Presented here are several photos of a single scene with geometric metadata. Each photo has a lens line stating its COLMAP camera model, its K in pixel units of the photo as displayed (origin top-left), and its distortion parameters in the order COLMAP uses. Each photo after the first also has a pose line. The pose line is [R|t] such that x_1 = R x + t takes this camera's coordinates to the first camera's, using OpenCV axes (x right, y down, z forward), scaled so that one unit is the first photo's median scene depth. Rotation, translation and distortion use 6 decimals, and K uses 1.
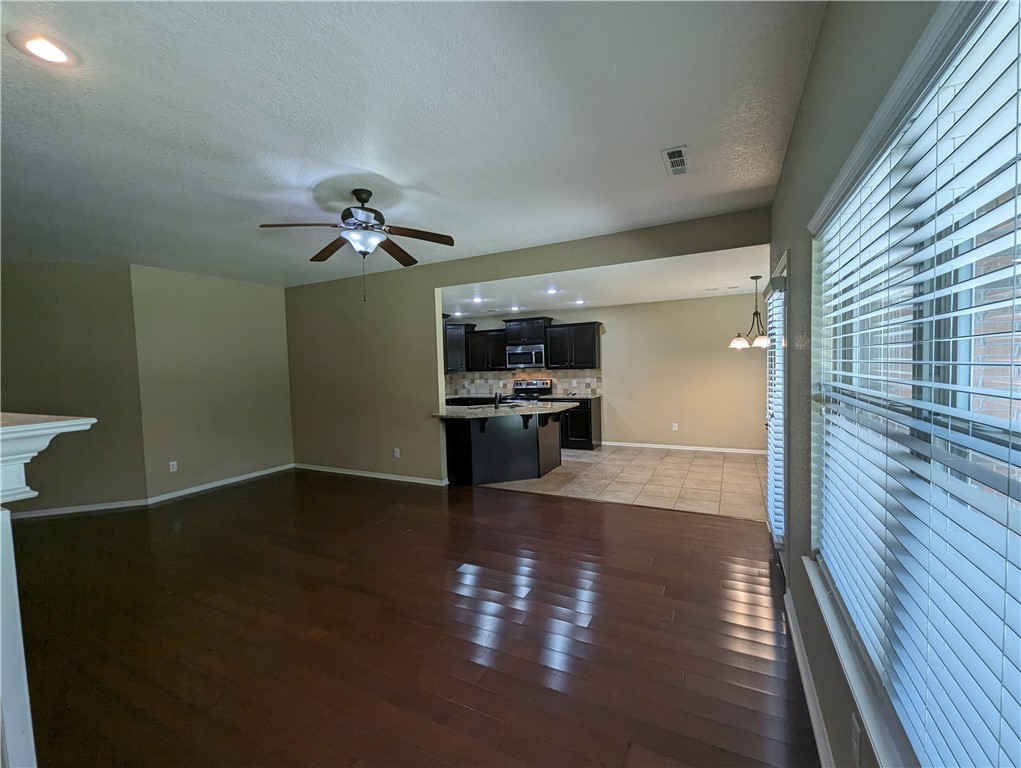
lens RADIAL K [[425.9, 0, 514.8], [0, 425.9, 381.9], [0, 0, 1]] dist [0.000738, -0.000885]
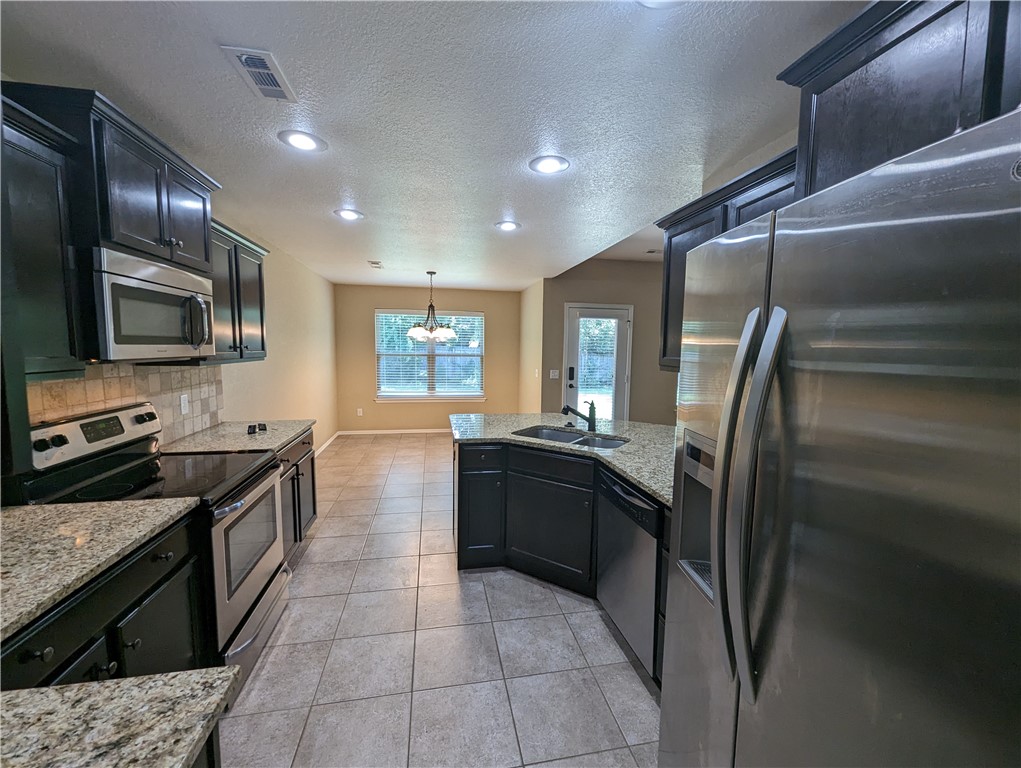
lens RADIAL K [[425.9, 0, 516.4], [0, 425.9, 387.5], [0, 0, 1]] dist [0.000738, -0.000885]
pose [[-0.616078, -0.053717, 0.785851, -0.292394], [0.038383, 0.994439, 0.098066, -0.034135], [-0.786750, 0.090579, -0.610590, 1.016791]]
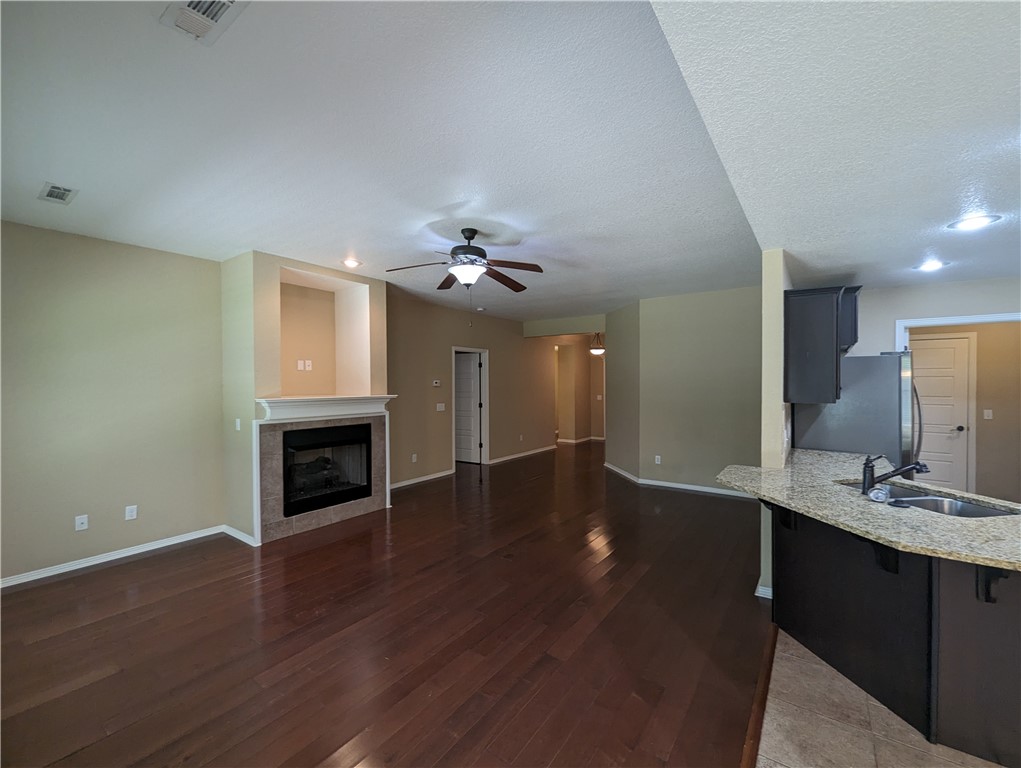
lens RADIAL K [[425.9, 0, 514.8], [0, 425.9, 385.3], [0, 0, 1]] dist [0.000738, -0.000885]
pose [[-0.154951, 0.040723, -0.987082, 0.302160], [-0.033832, 0.998345, 0.046499, -0.037141], [0.987343, 0.040600, -0.153317, 0.523640]]
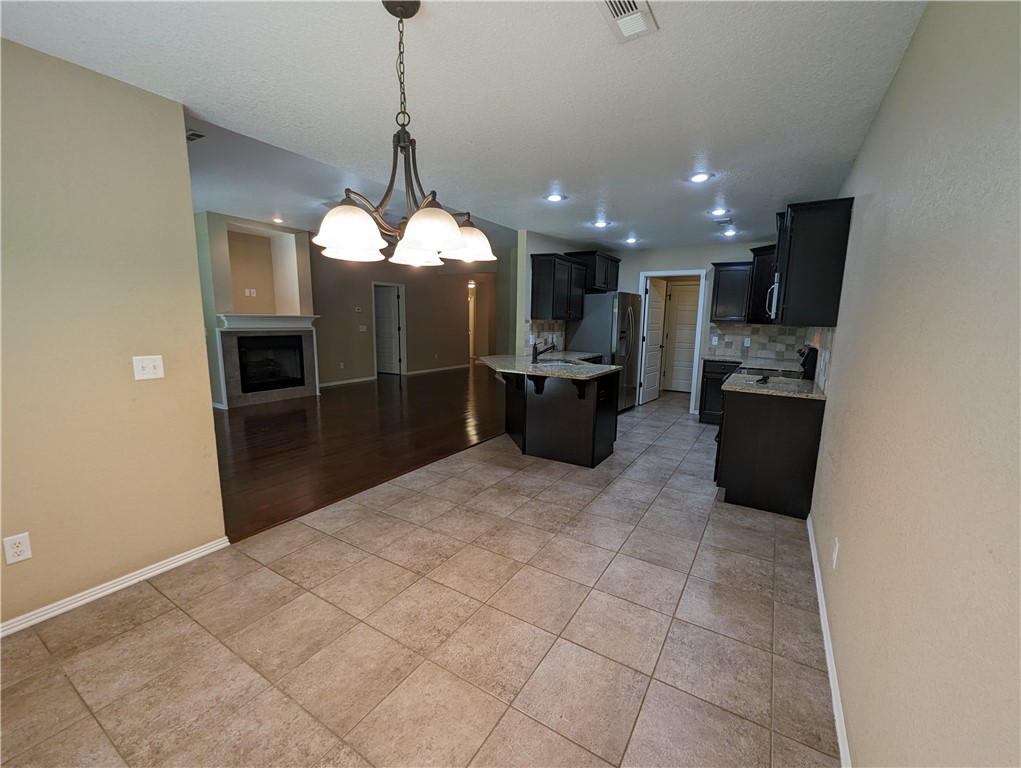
lens RADIAL K [[425.9, 0, 514.7], [0, 425.9, 385.4], [0, 0, 1]] dist [0.000738, -0.000885]
pose [[-0.082407, 0.184008, -0.979464, 0.588176], [-0.056072, 0.980394, 0.188900, -0.035601], [0.995020, 0.070487, -0.070474, 0.744915]]
